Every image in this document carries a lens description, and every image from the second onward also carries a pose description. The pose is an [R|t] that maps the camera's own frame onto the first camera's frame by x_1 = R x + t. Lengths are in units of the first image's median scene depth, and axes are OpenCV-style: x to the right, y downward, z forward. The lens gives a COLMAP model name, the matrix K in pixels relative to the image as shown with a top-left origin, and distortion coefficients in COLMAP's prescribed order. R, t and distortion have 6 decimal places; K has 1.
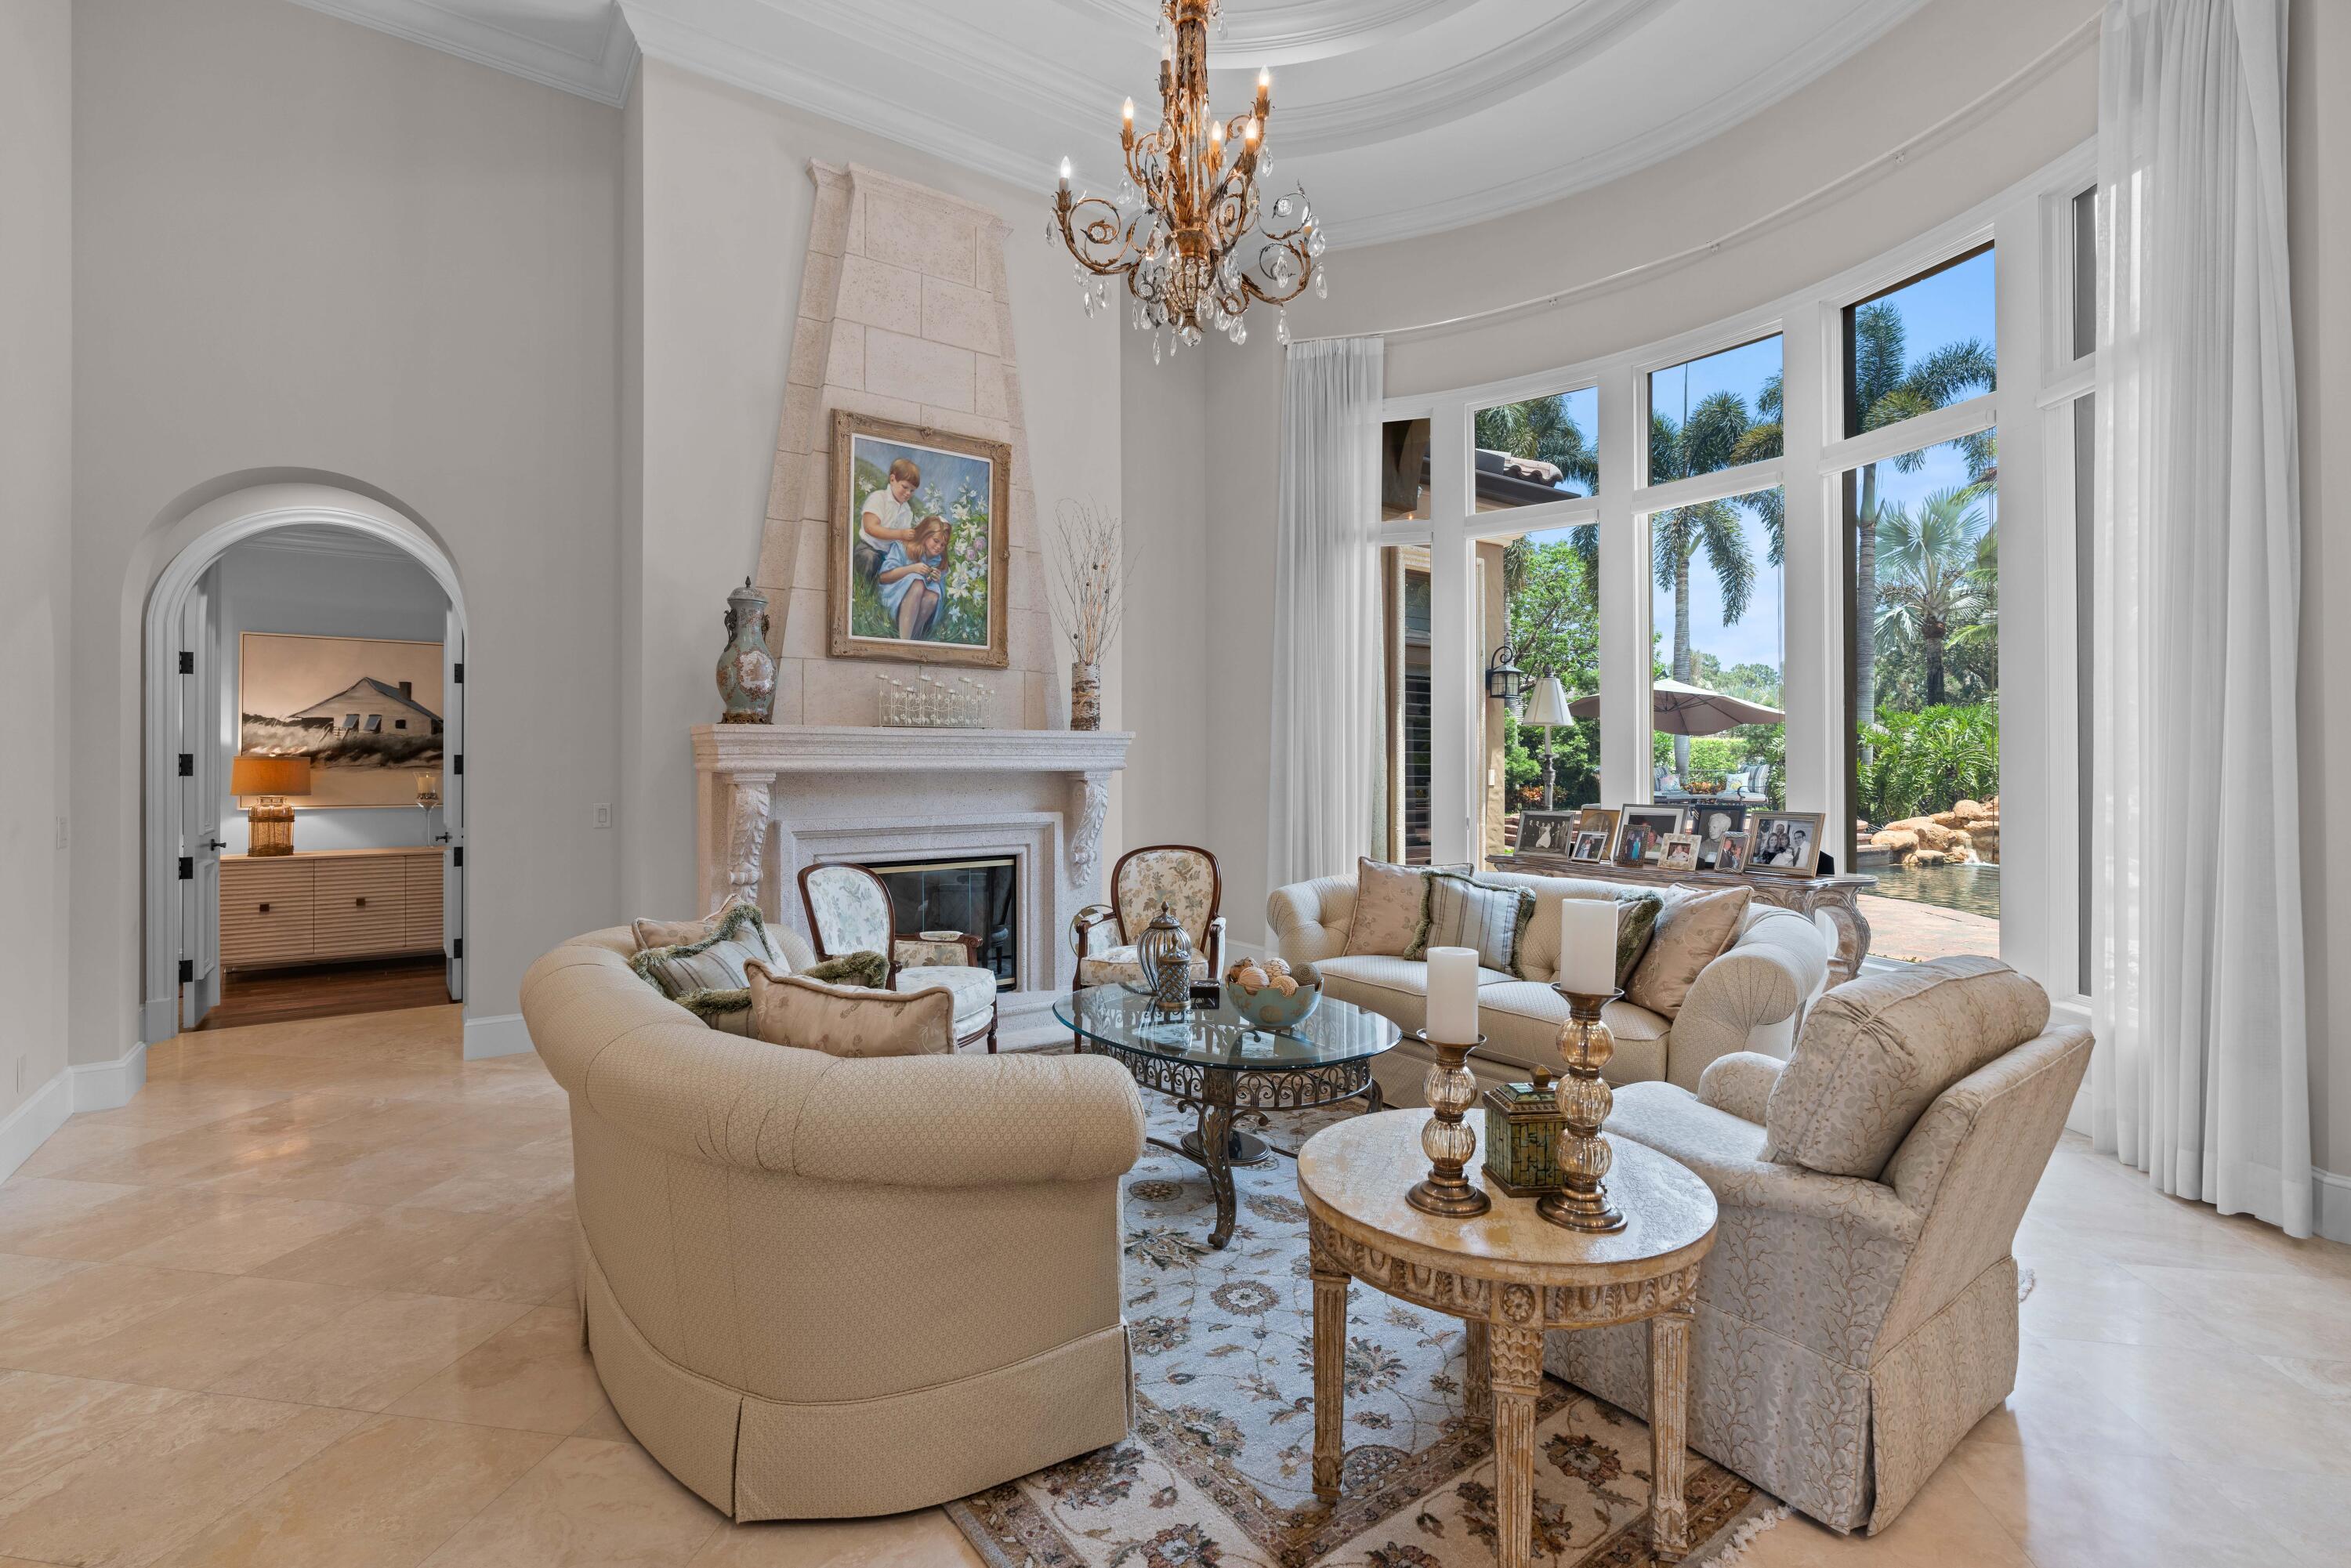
lens RADIAL K [[1056.6, 0, 1228.0], [0, 1056.6, 765.5], [0, 0, 1]] dist [-0.008703, 0.003283]
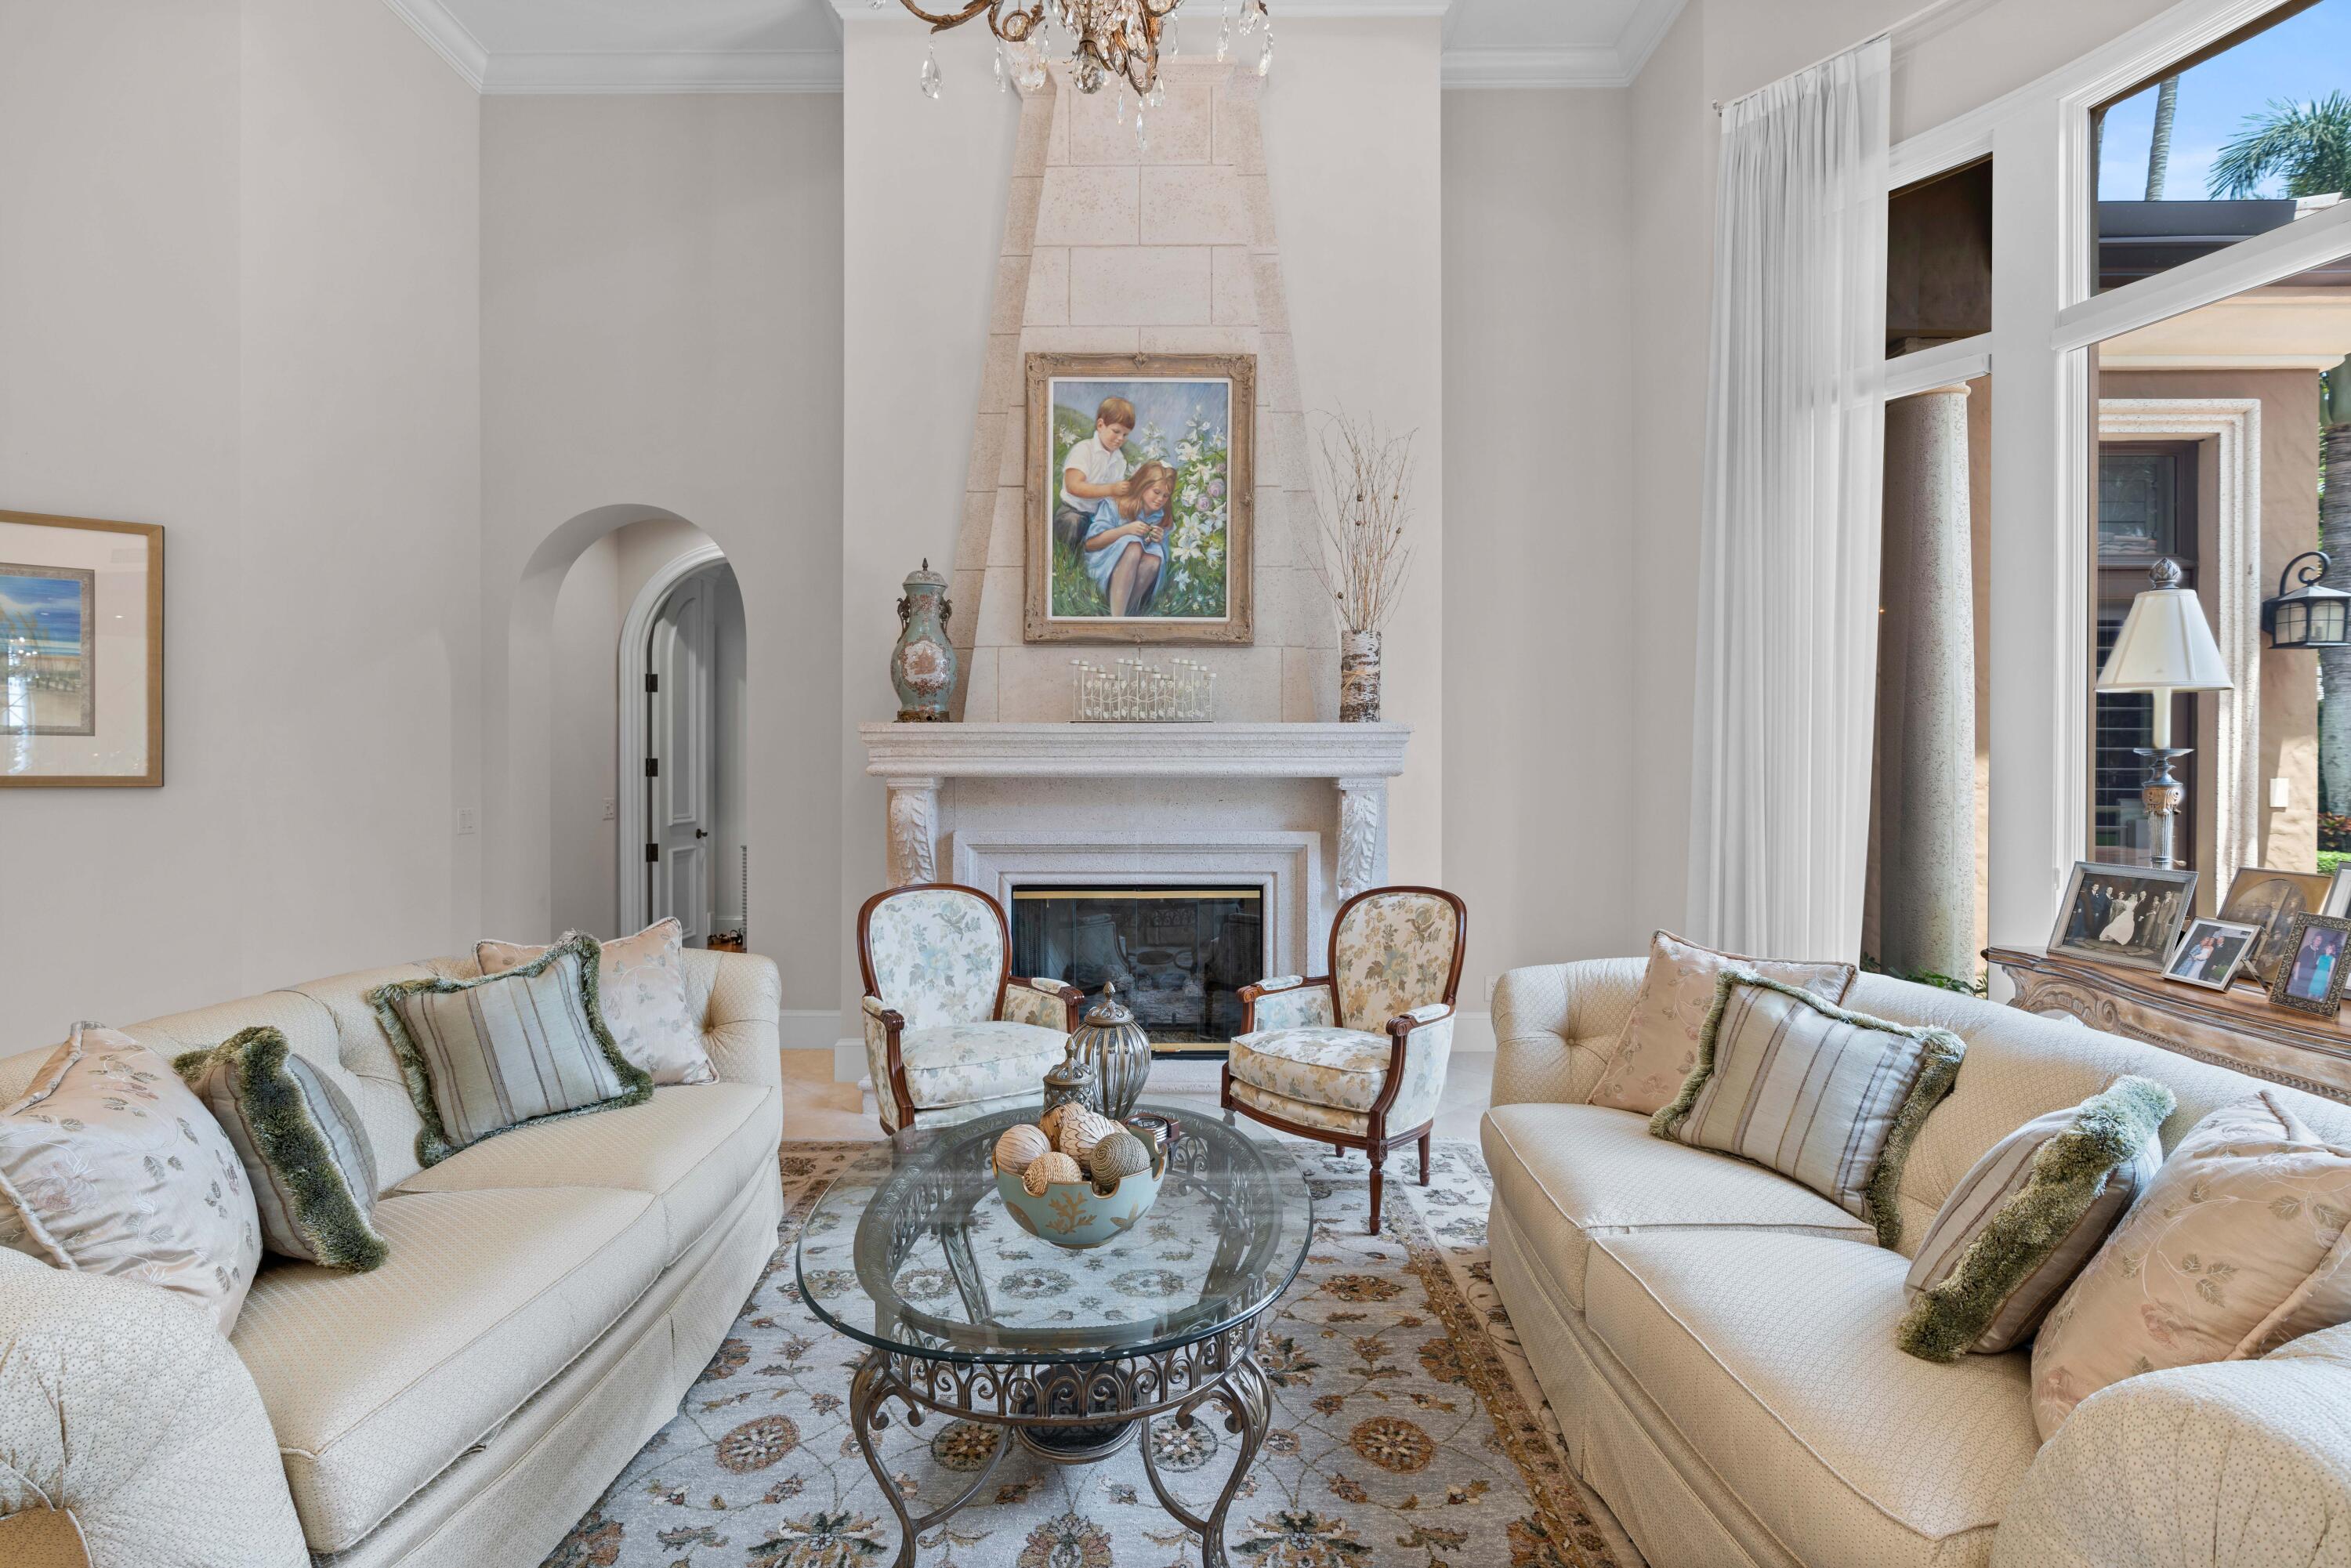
lens RADIAL K [[1120.2, 0, 1166.3], [0, 1120.2, 780.2], [0, 0, 1]] dist [-0.011190, 0.004697]
pose [[0.794303, 0.008874, -0.607457, 0.259389], [-0.002174, 0.999928, 0.011765, -0.001748], [0.607518, -0.008025, 0.794265, 0.328526]]
